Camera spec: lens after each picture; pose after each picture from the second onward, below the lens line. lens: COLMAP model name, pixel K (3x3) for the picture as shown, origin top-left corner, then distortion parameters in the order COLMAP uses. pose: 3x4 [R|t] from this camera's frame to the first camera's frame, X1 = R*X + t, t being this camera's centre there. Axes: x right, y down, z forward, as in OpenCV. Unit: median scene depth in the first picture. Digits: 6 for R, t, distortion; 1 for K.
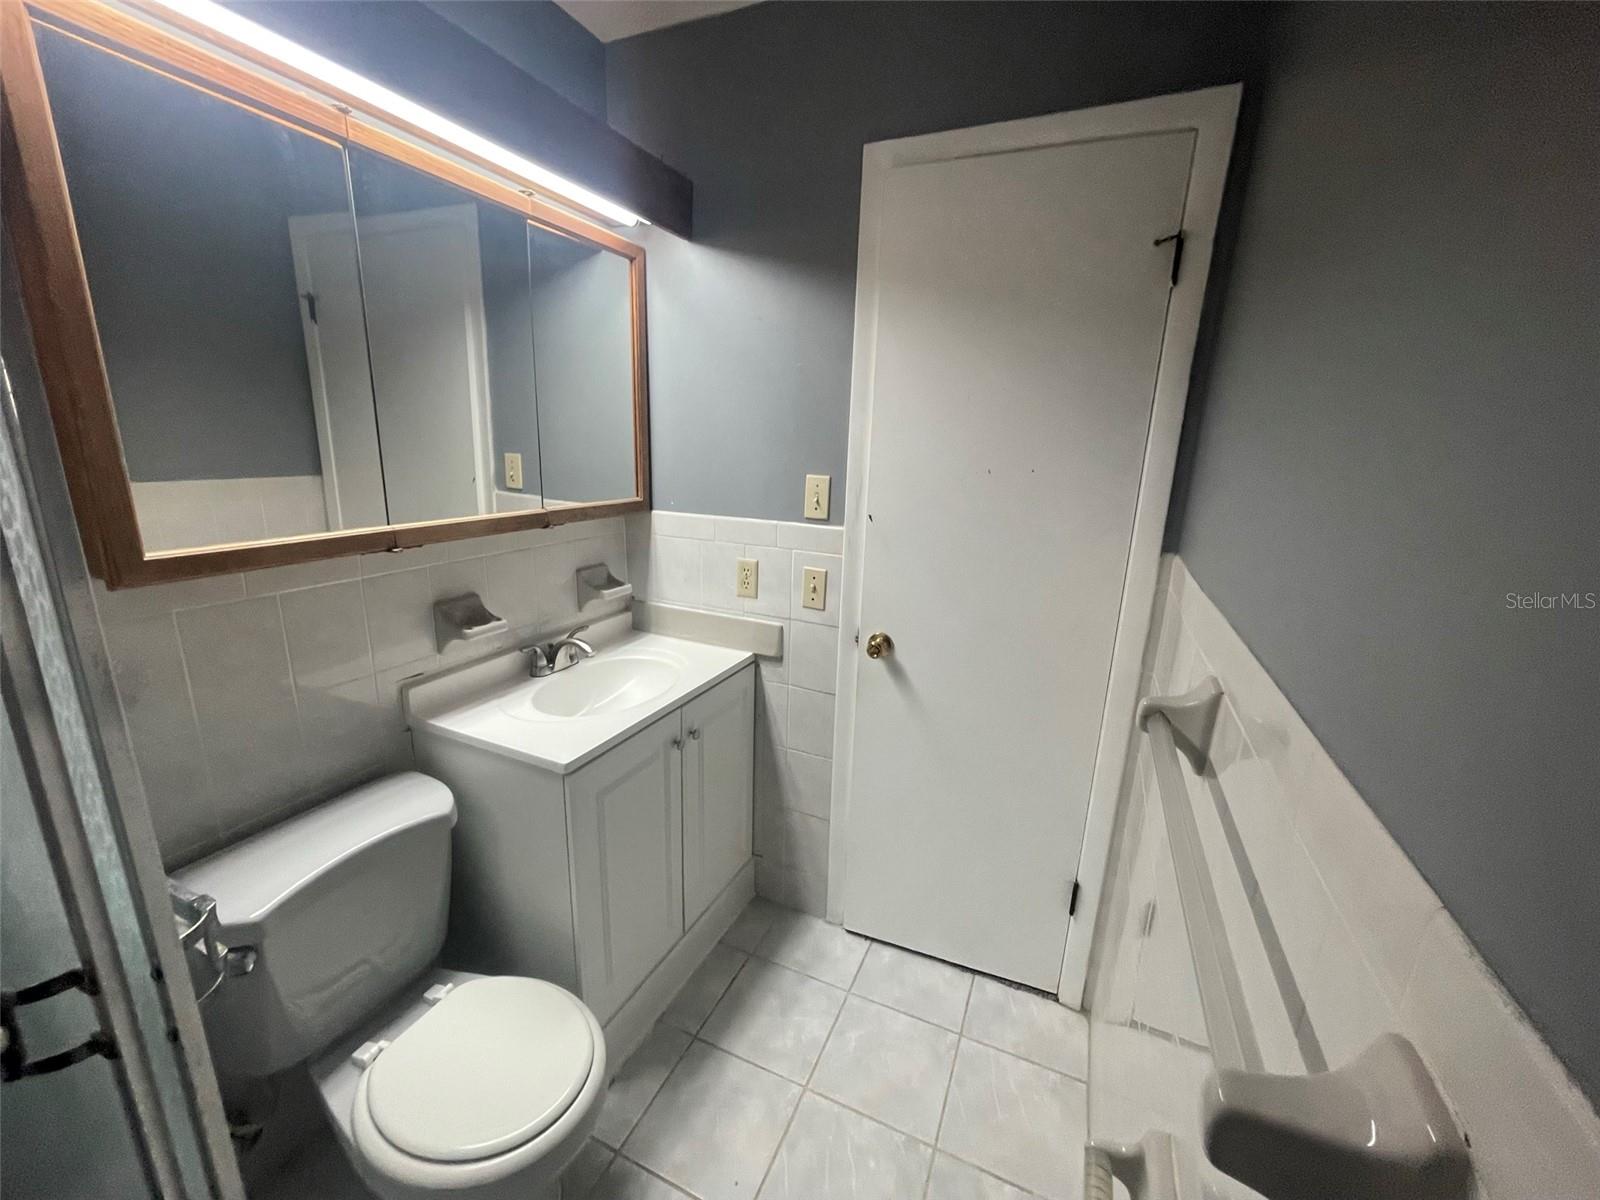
lens RADIAL K [[650.1, 0, 797.7], [0, 650.1, 601.9], [0, 0, 1]] dist [-0.004115, 0.001937]
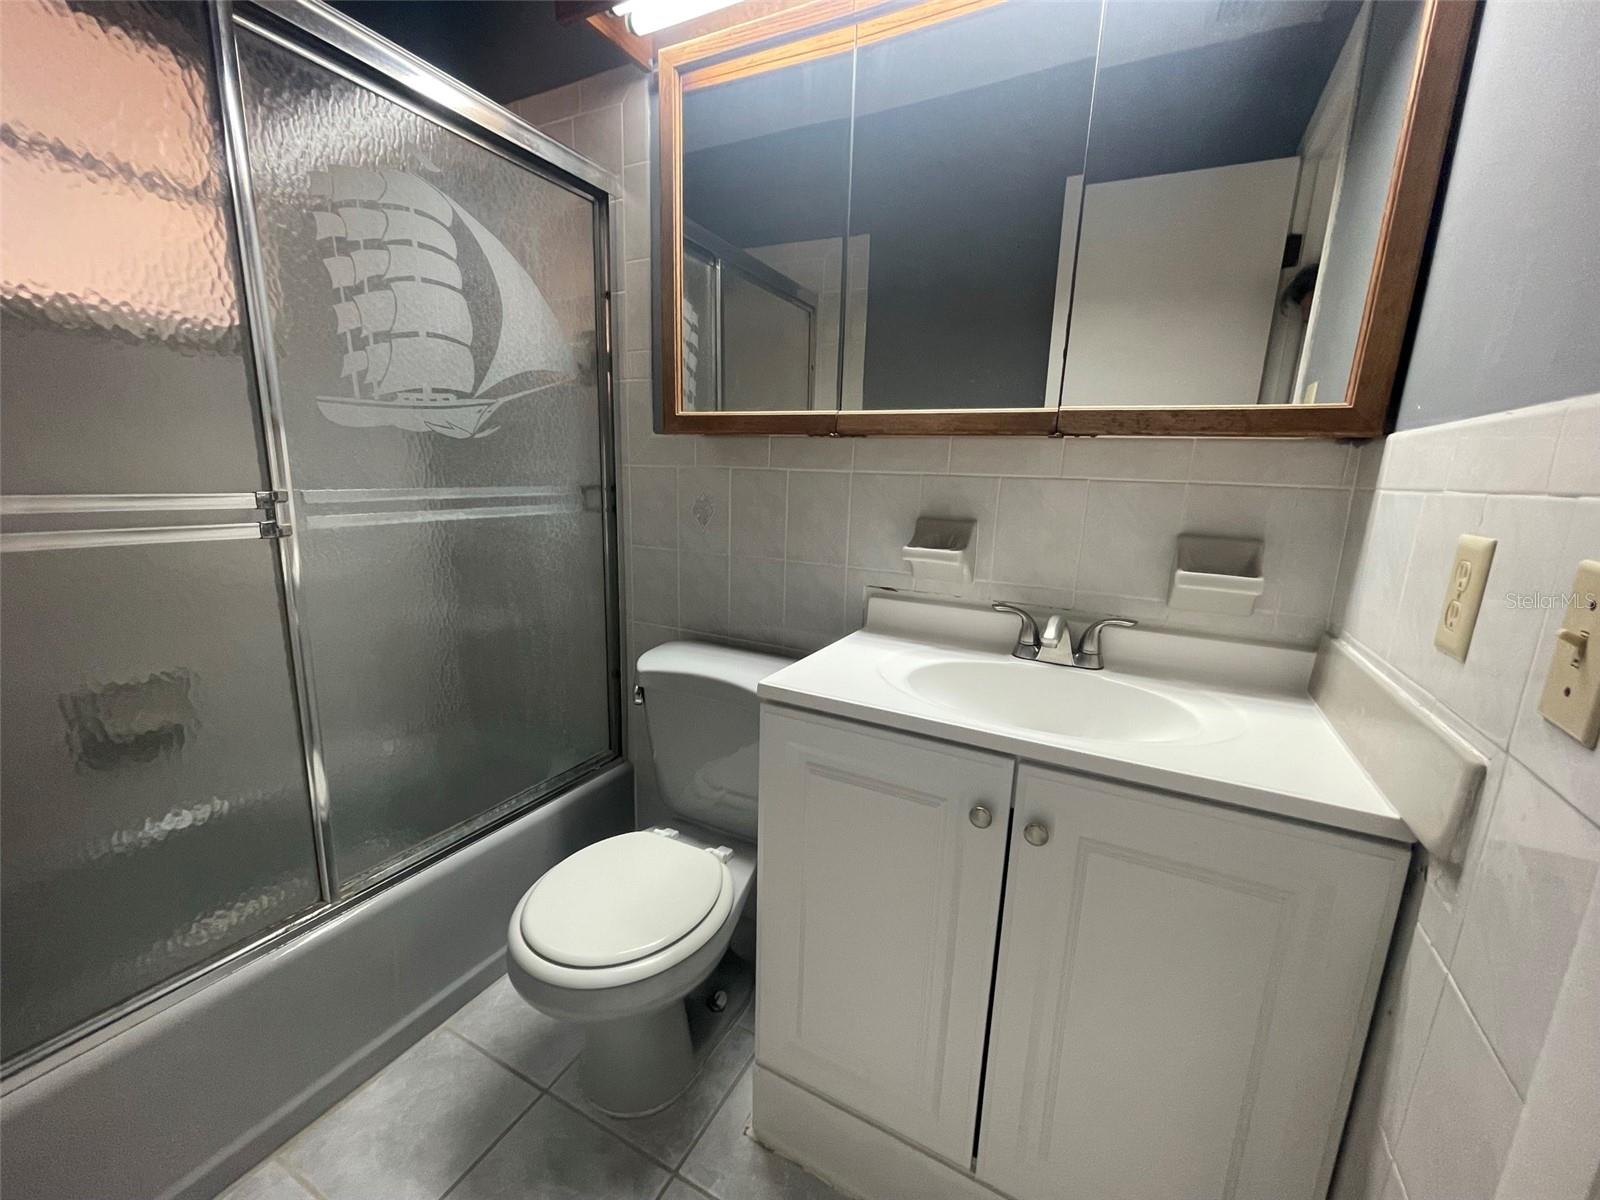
lens RADIAL K [[650.1, 0, 796.2], [0, 650.1, 608.0], [0, 0, 1]] dist [-0.004115, 0.001937]
pose [[-0.069347, 0.171145, -0.982802, 0.296537], [-0.277338, 0.943030, 0.183789, 0.002281], [0.958266, 0.285314, -0.017931, 0.751808]]
